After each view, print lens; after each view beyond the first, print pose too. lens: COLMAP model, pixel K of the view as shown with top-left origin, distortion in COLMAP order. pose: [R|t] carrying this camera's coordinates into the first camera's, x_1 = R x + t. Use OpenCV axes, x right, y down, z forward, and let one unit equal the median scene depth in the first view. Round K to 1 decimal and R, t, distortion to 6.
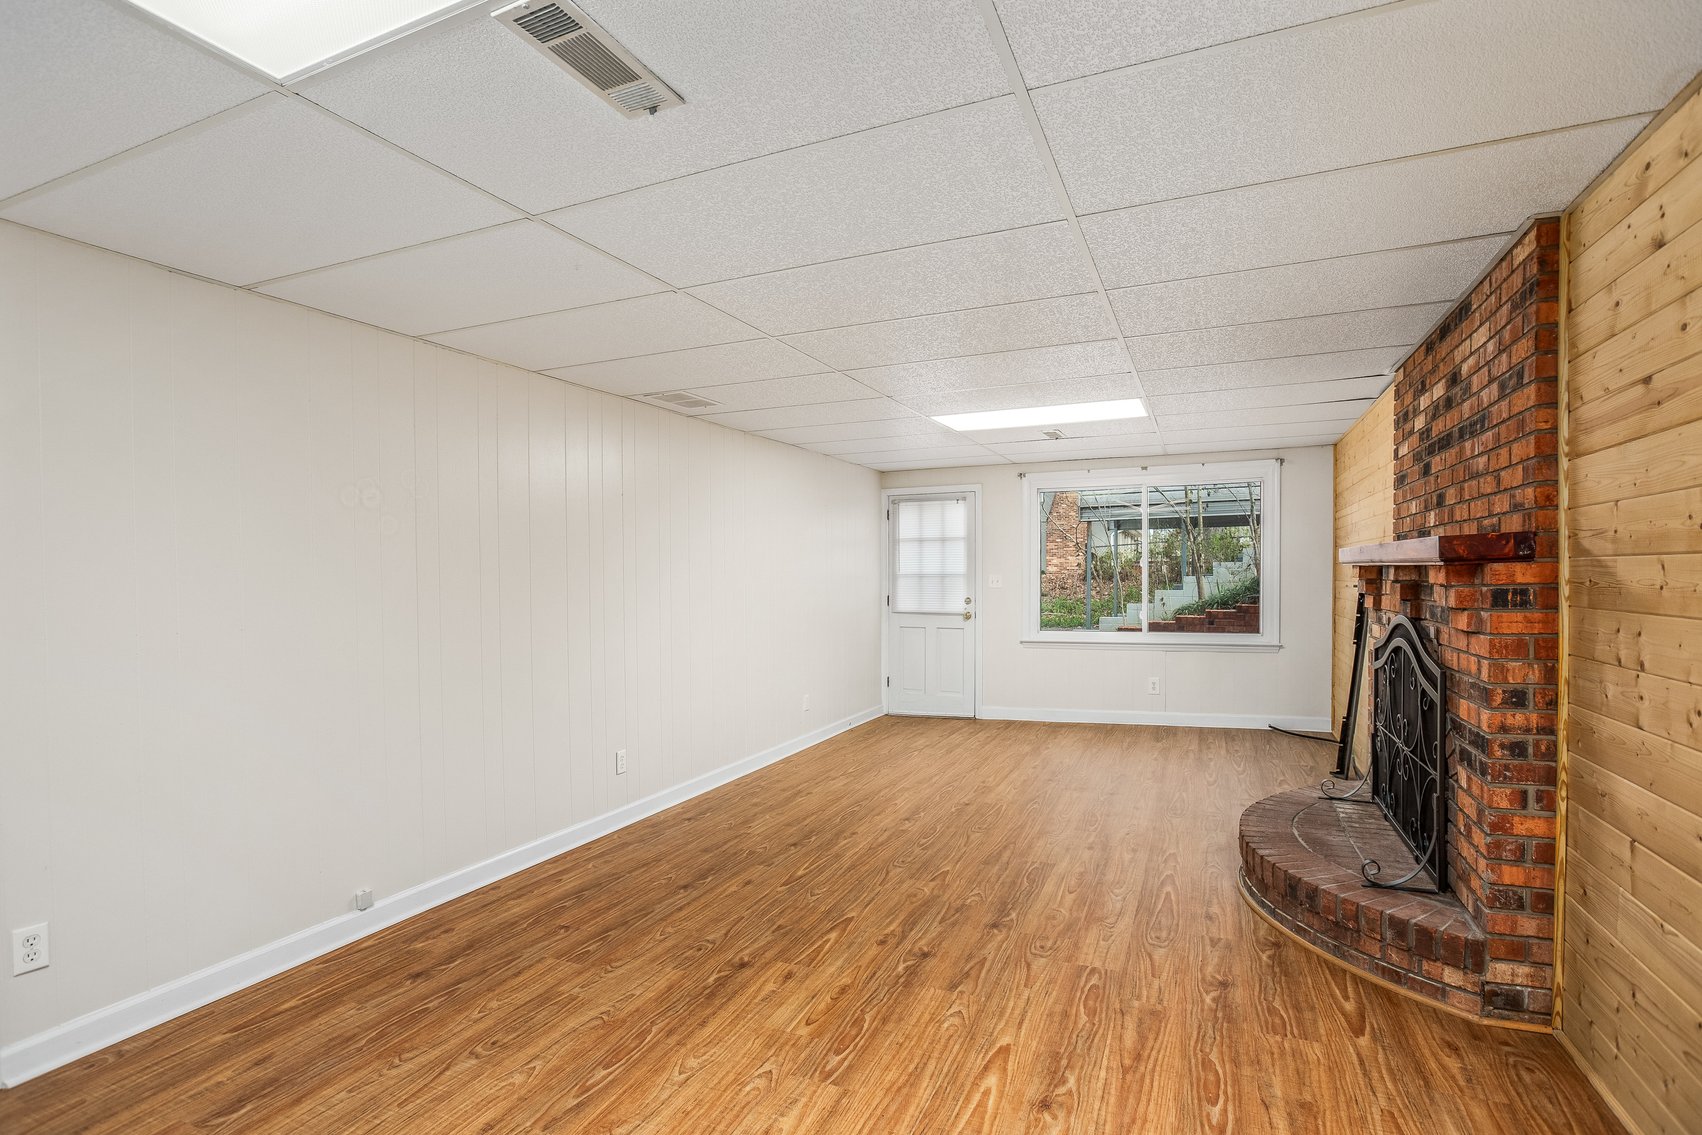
lens RADIAL K [[793.1, 0, 851.1], [0, 793.1, 572.4], [0, 0, 1]] dist [0.000812, 0.000370]
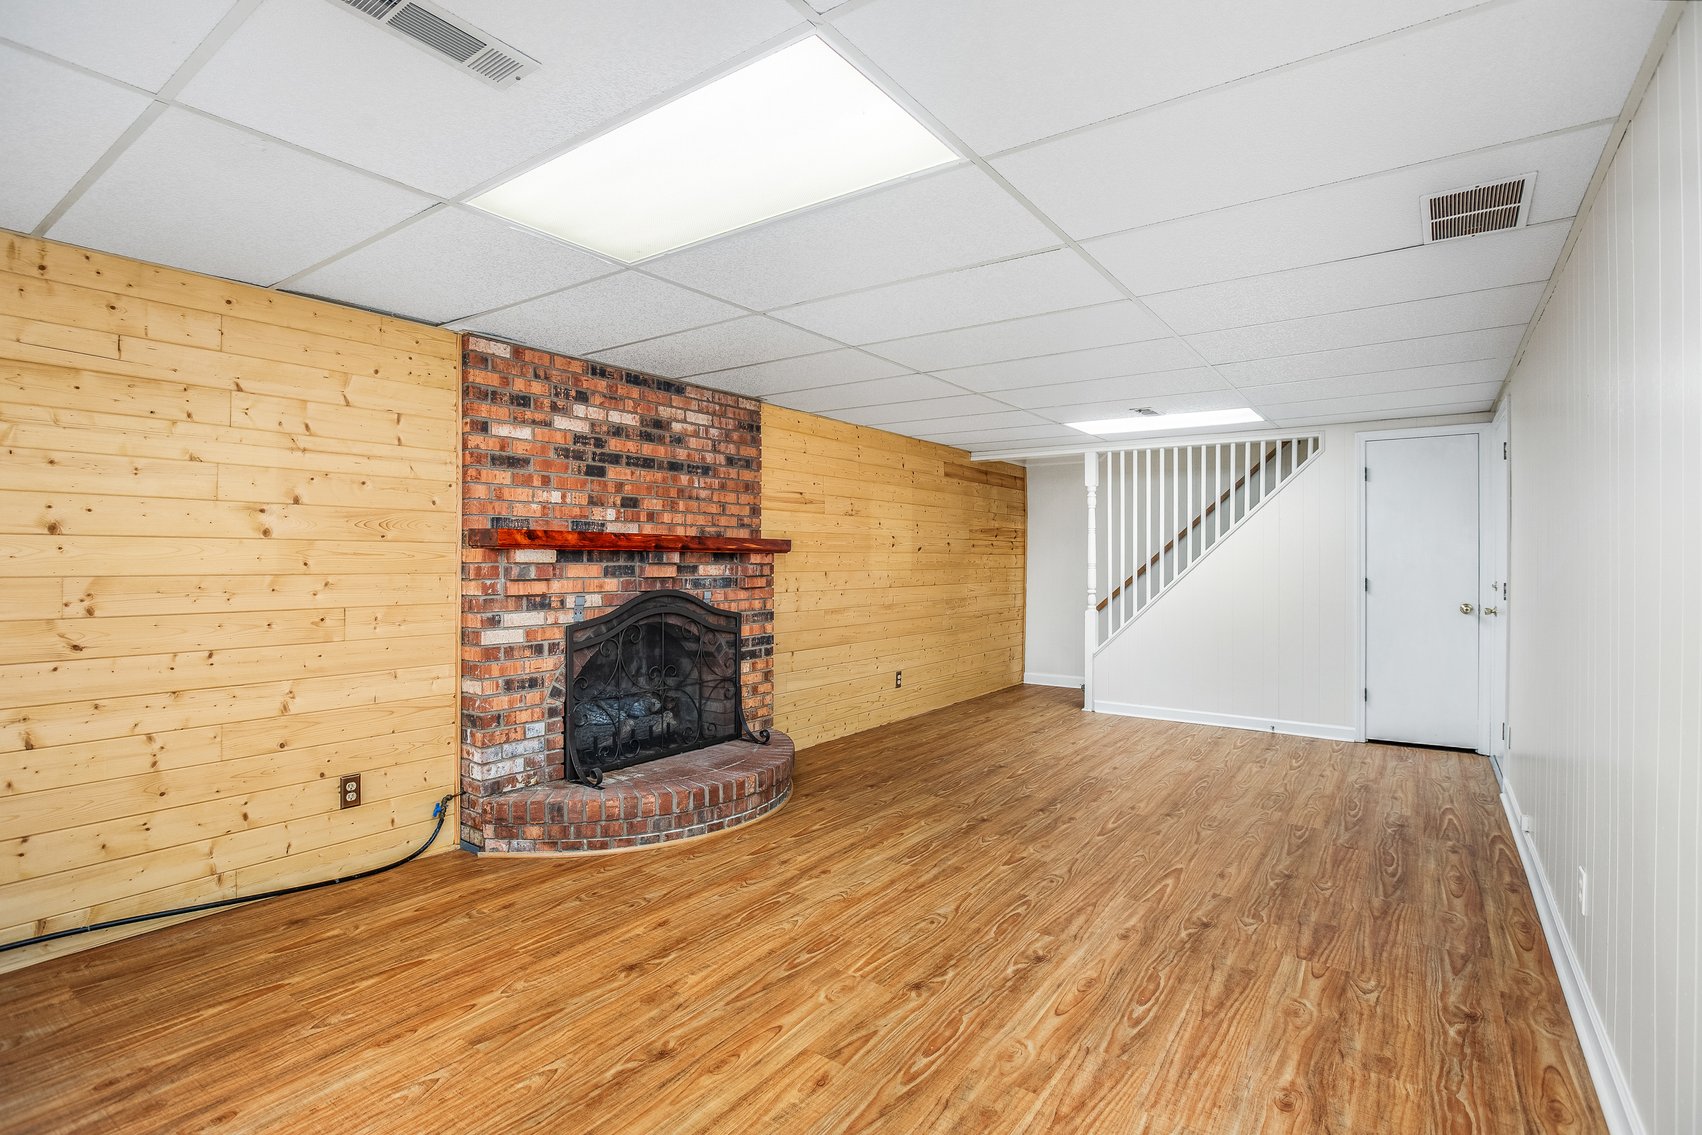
lens RADIAL K [[793.1, 0, 855.3], [0, 793.1, 566.6], [0, 0, 1]] dist [0.000812, 0.000370]
pose [[-0.978877, 0.003778, 0.204416, 0.101041], [0.004256, 0.999989, 0.001899, 0.018263], [-0.204407, 0.002729, -0.978882, 1.968451]]
